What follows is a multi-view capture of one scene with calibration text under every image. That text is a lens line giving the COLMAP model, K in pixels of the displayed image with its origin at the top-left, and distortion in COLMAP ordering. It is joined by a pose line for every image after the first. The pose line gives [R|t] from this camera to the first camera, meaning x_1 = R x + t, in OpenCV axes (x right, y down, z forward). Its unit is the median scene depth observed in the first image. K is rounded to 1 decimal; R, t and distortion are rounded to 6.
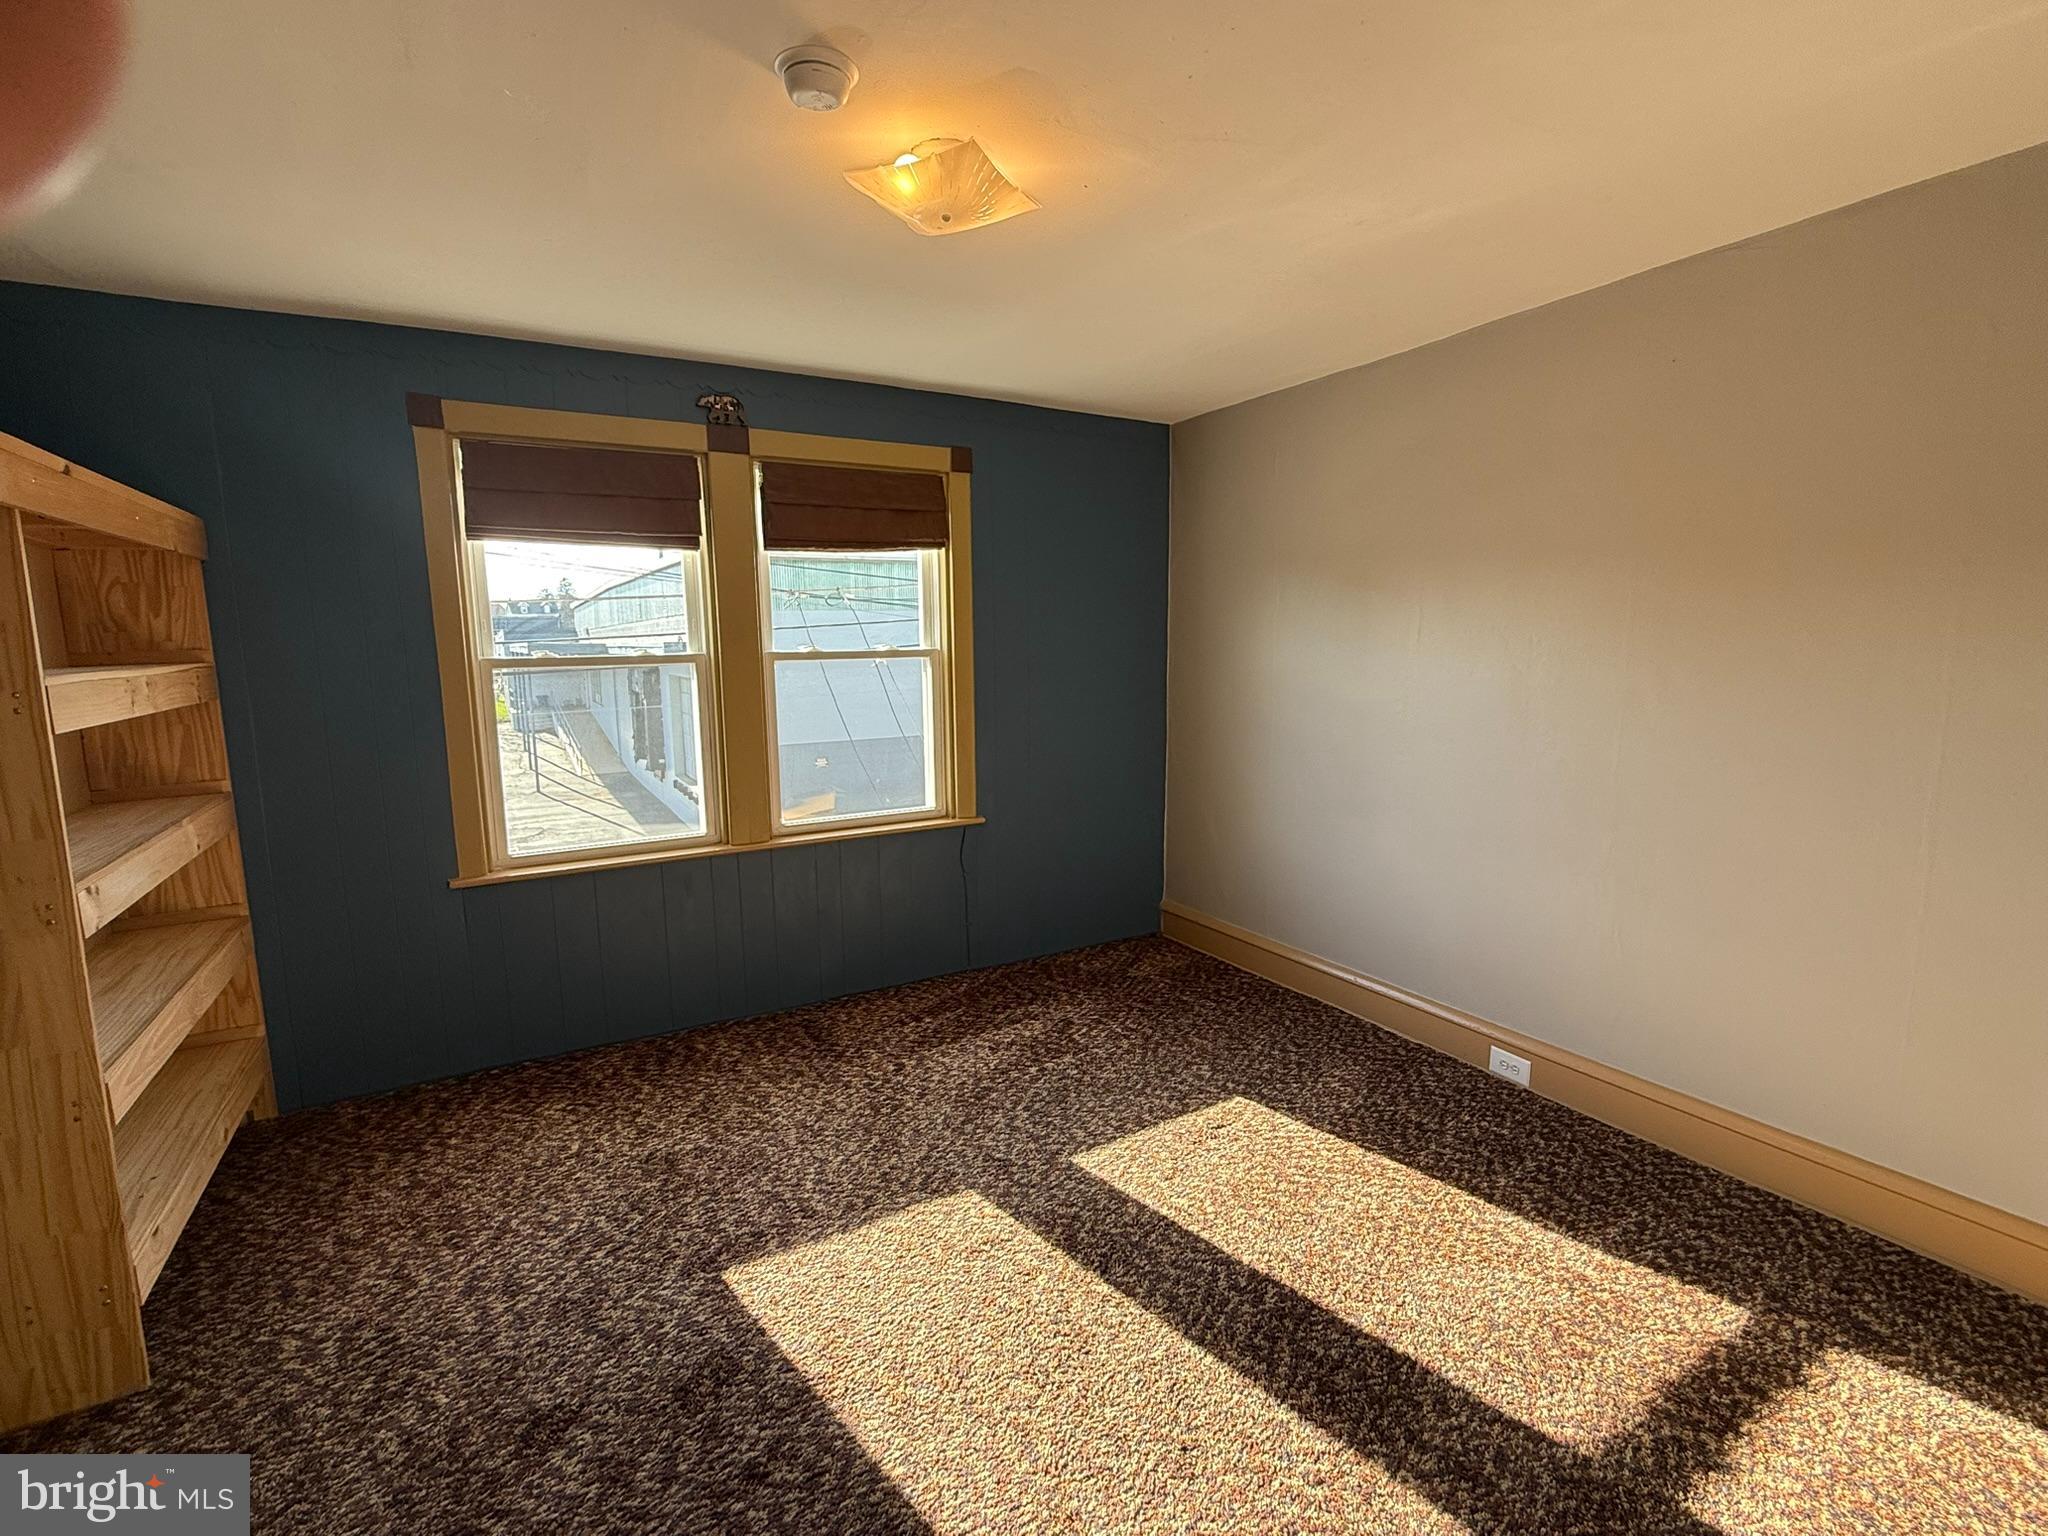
lens RADIAL K [[945.6, 0, 1022.2], [0, 945.6, 766.6], [0, 0, 1]] dist [0.001602, -0.000880]
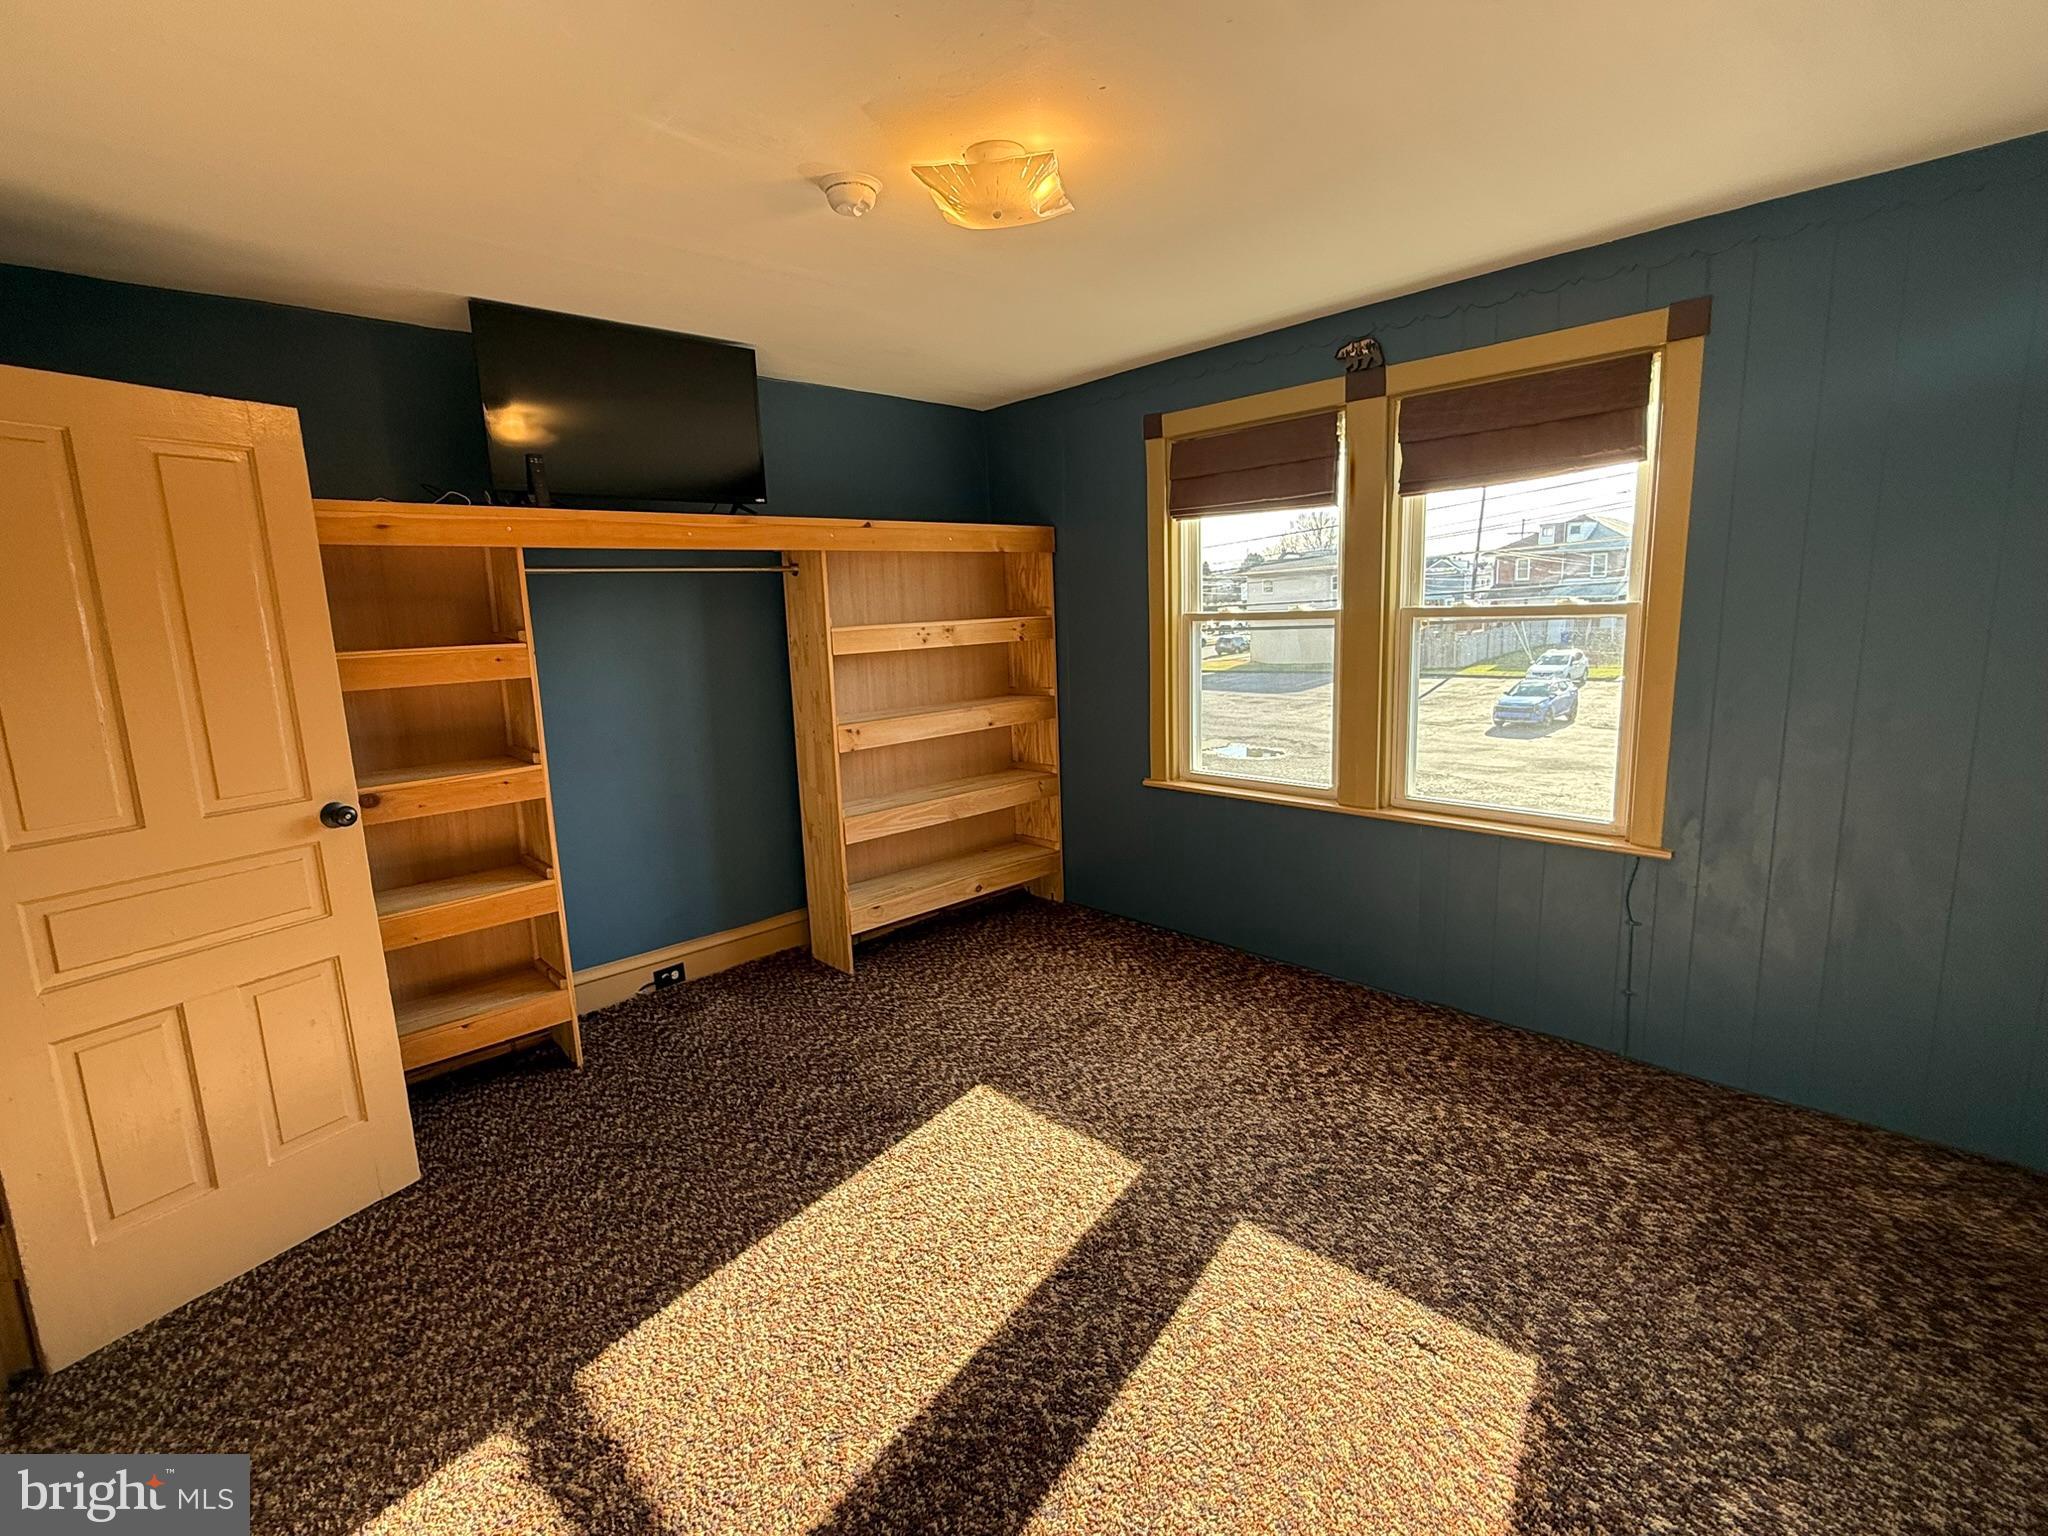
lens RADIAL K [[945.6, 0, 1022.2], [0, 945.6, 766.6], [0, 0, 1]] dist [0.001602, -0.000880]
pose [[0.242369, 0.168877, -0.955373, 0.634367], [-0.100665, 0.983796, 0.148364, -0.079509], [0.964948, 0.060214, 0.255442, 0.481730]]
